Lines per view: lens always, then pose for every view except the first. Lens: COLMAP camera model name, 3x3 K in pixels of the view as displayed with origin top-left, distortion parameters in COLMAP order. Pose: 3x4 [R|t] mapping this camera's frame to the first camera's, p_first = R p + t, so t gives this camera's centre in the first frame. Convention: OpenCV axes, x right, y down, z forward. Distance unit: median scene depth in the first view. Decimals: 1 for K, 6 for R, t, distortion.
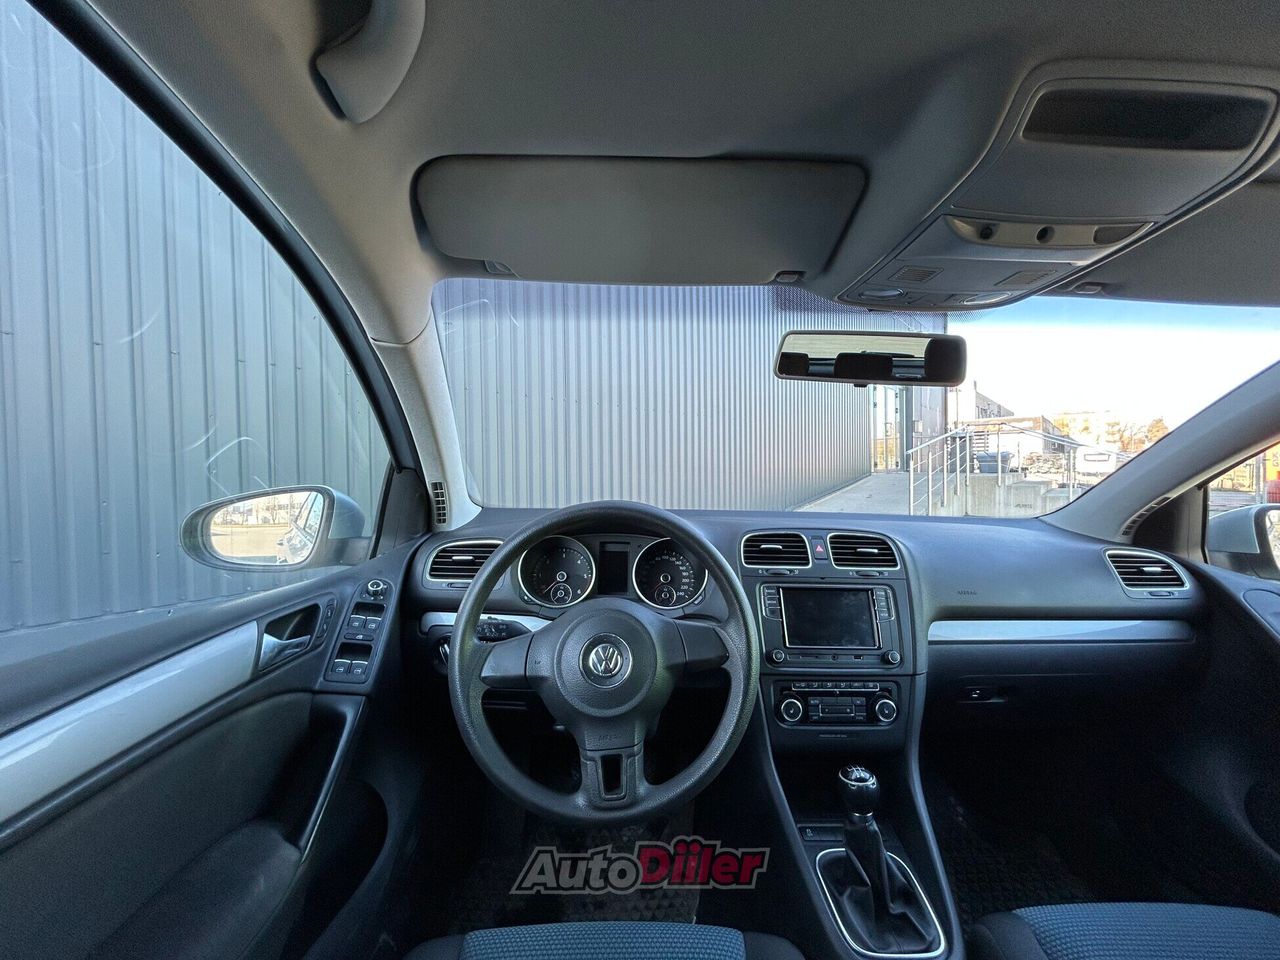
lens RADIAL K [[517.1, 0, 640.0], [0, 517.1, 480.0], [0, 0, 1]] dist [-0.001130, -0.000071]
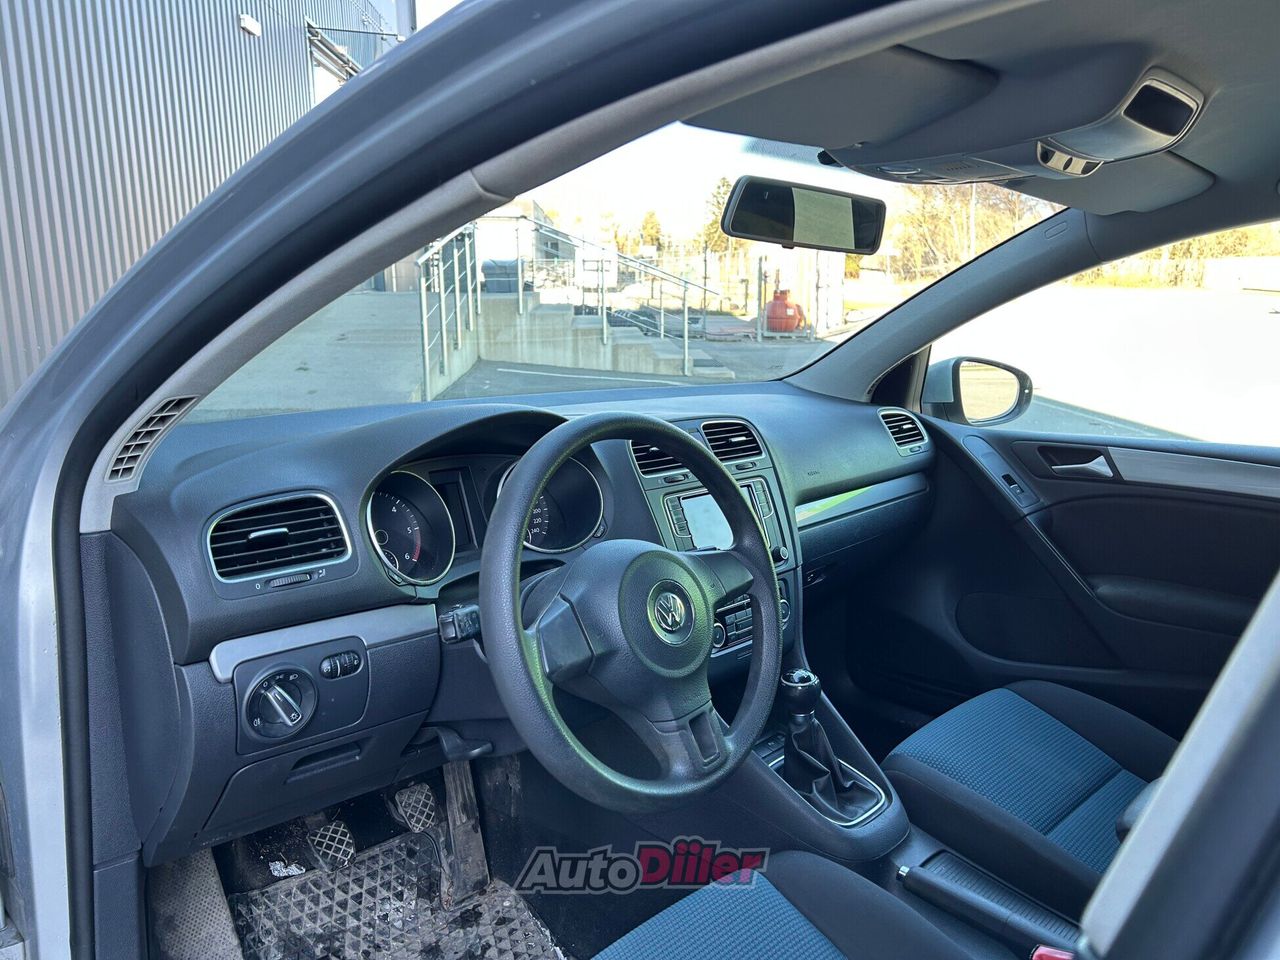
lens RADIAL K [[971.5, 0, 639.0], [0, 971.5, 486.5], [0, 0, 1]] dist [0.040458, -0.006004]
pose [[0.709111, -0.143353, 0.690370, -0.829549], [0.010357, 0.981126, 0.193090, -0.101332], [-0.705021, -0.129772, 0.697212, 0.008620]]
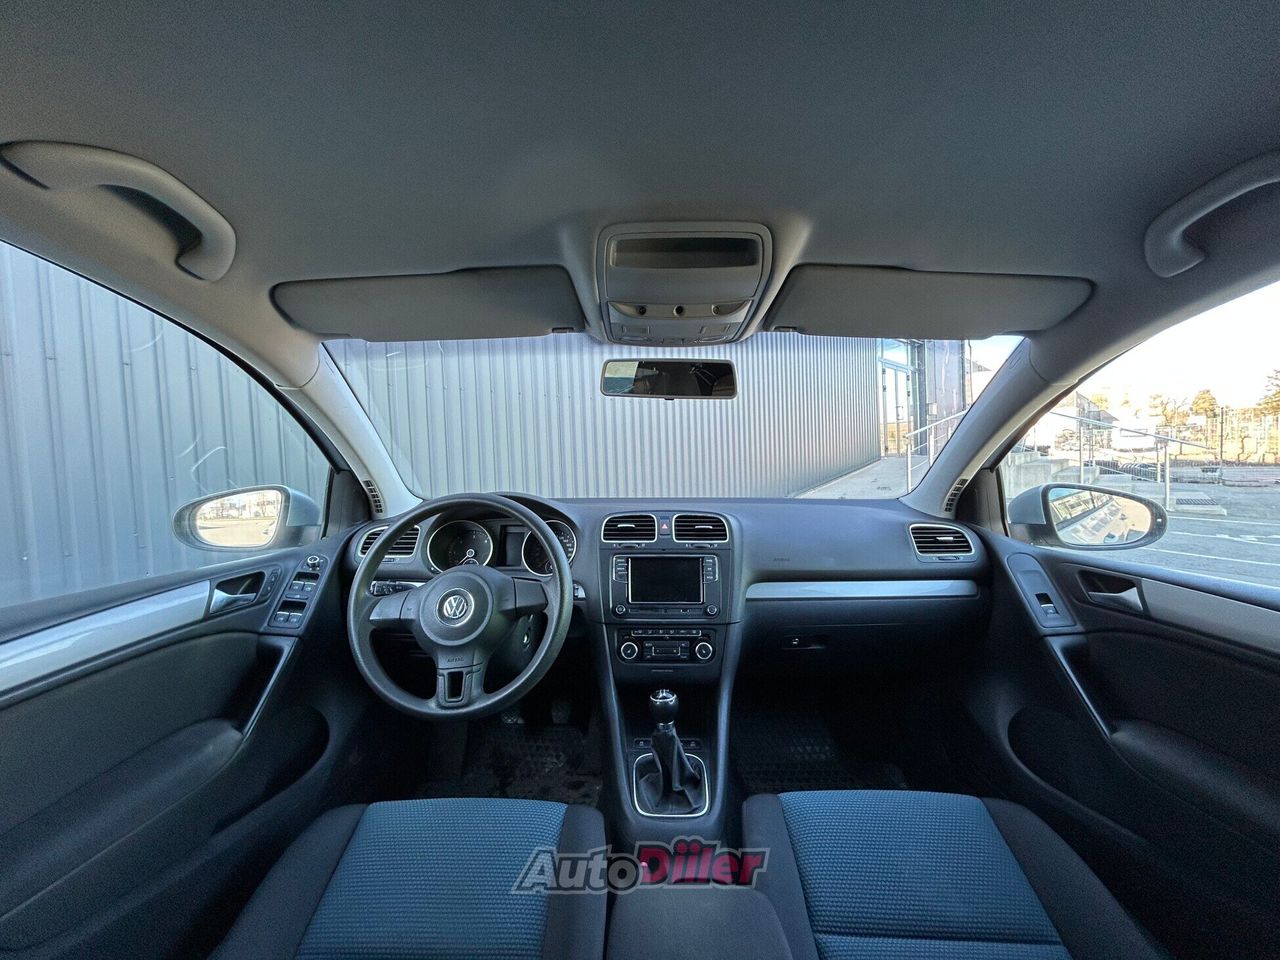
lens RADIAL K [[518.0, 0, 640.0], [0, 518.0, 480.0], [0, 0, 1]] dist [0.002036, 0.000301]
pose [[0.998425, -0.023829, -0.050793, 0.380879], [0.024982, 0.999442, 0.022187, -0.009888], [0.050236, -0.023421, 0.998463, -0.272576]]
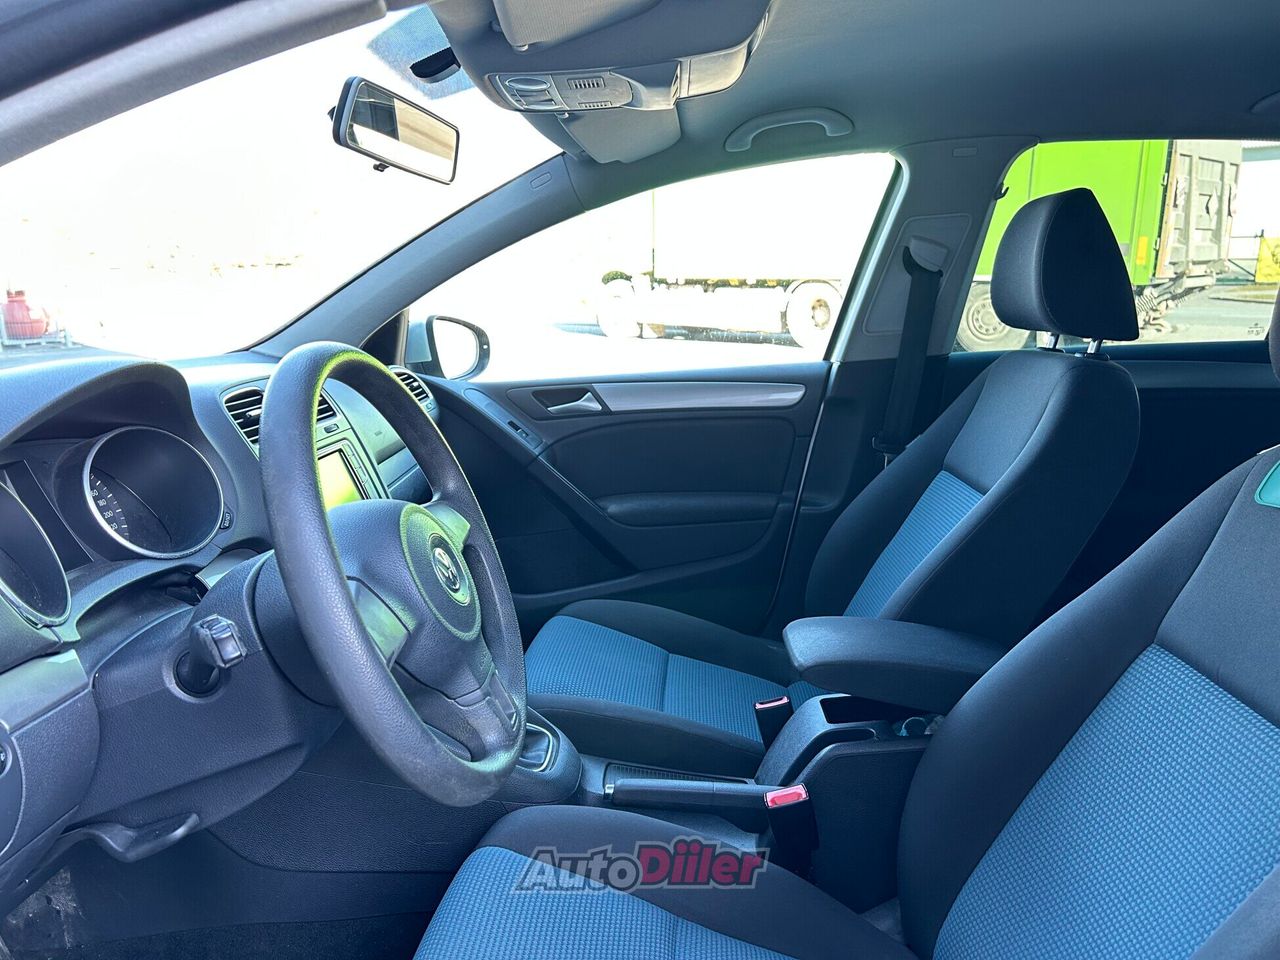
lens RADIAL K [[971.5, 0, 639.0], [0, 971.5, 486.5], [0, 0, 1]] dist [0.040458, -0.006004]
pose [[0.063774, -0.213170, 0.974931, -0.959850], [0.040666, 0.976664, 0.210889, -0.016387], [-0.997135, 0.026198, 0.070954, 0.489629]]
